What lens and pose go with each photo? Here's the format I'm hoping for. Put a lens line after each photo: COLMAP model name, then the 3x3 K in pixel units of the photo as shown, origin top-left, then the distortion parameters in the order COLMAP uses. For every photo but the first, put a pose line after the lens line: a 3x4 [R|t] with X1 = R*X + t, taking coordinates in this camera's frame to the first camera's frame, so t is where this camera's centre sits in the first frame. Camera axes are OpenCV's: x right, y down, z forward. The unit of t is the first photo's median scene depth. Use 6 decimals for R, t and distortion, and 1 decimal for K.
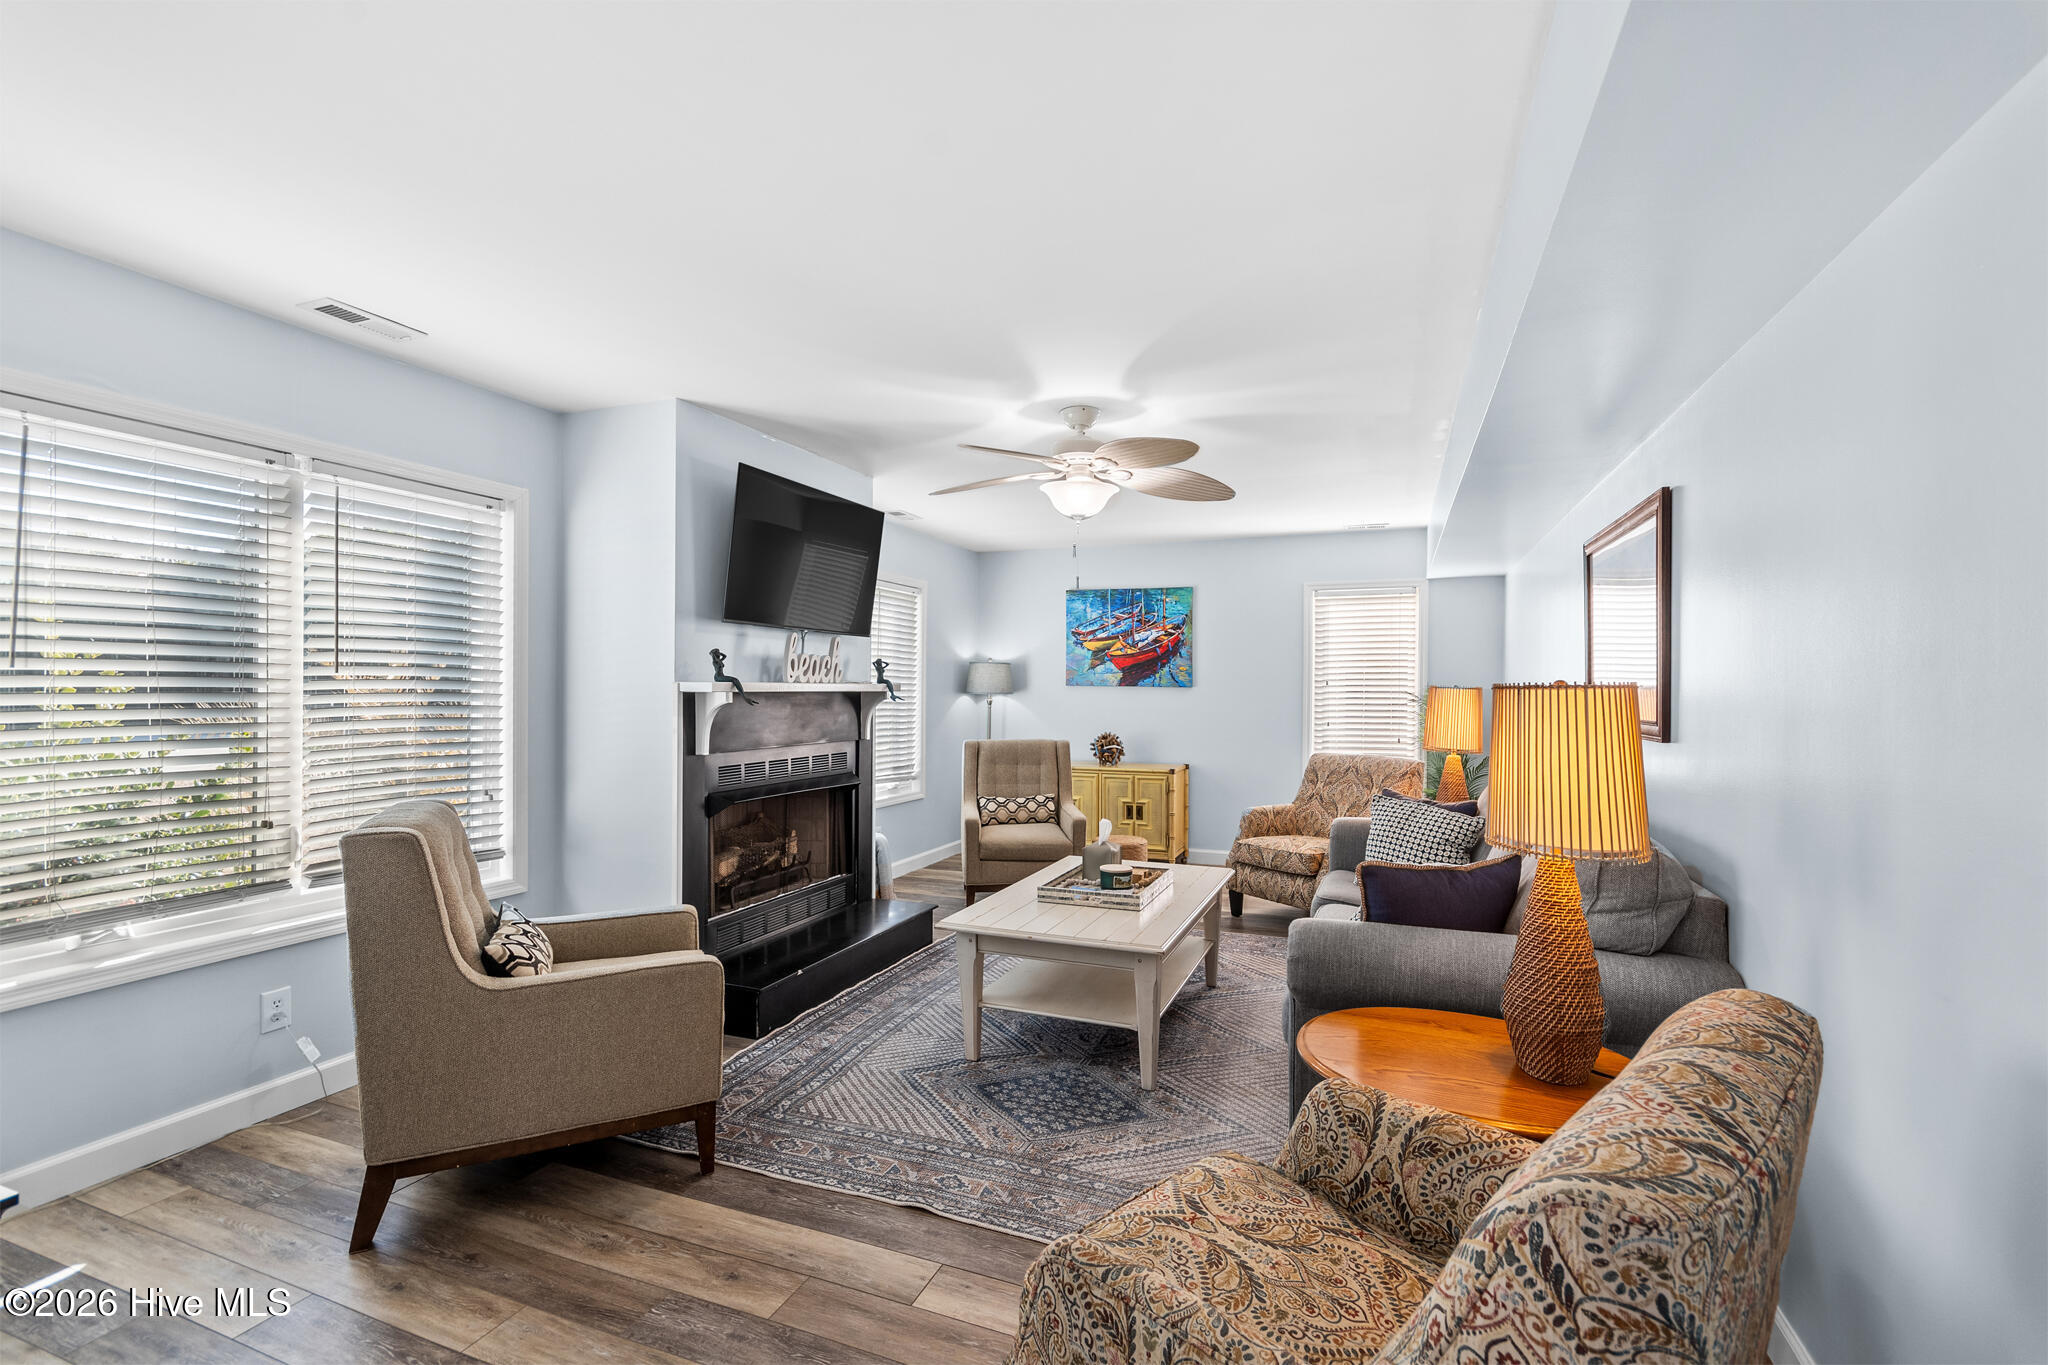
lens RADIAL K [[942.6, 0, 999.6], [0, 942.6, 684.0], [0, 0, 1]] dist [-0.003201, 0.000718]
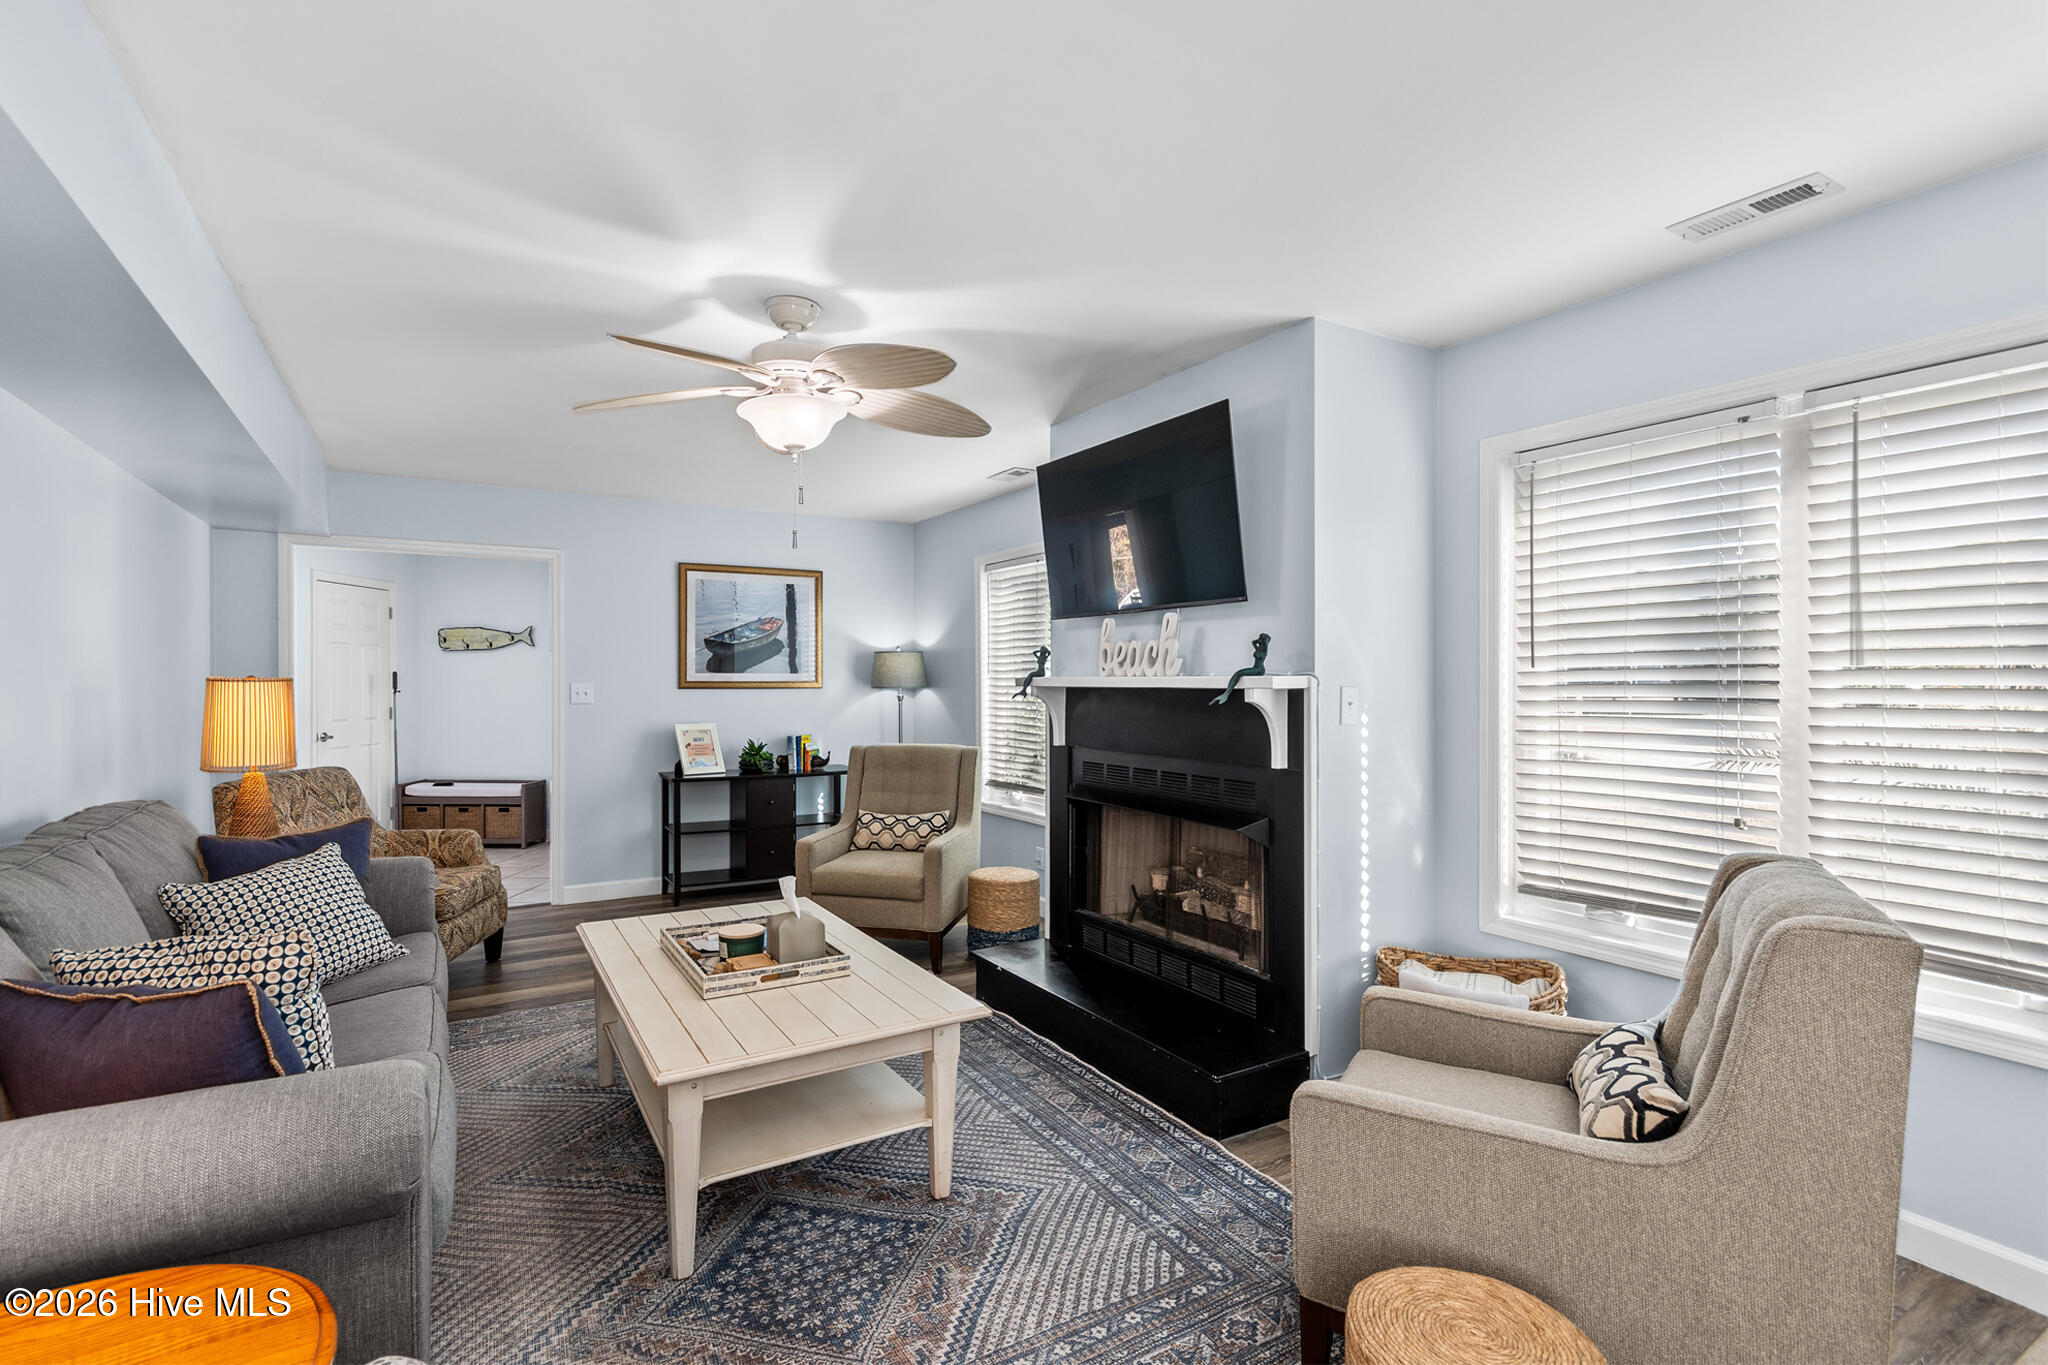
lens RADIAL K [[942.6, 0, 999.6], [0, 942.6, 684.0], [0, 0, 1]] dist [-0.003201, 0.000718]
pose [[-0.597085, -0.001103, -0.802178, 0.523256], [-0.001538, 0.999999, -0.000230, 0.005758], [0.802177, 0.001097, -0.597085, 1.421650]]
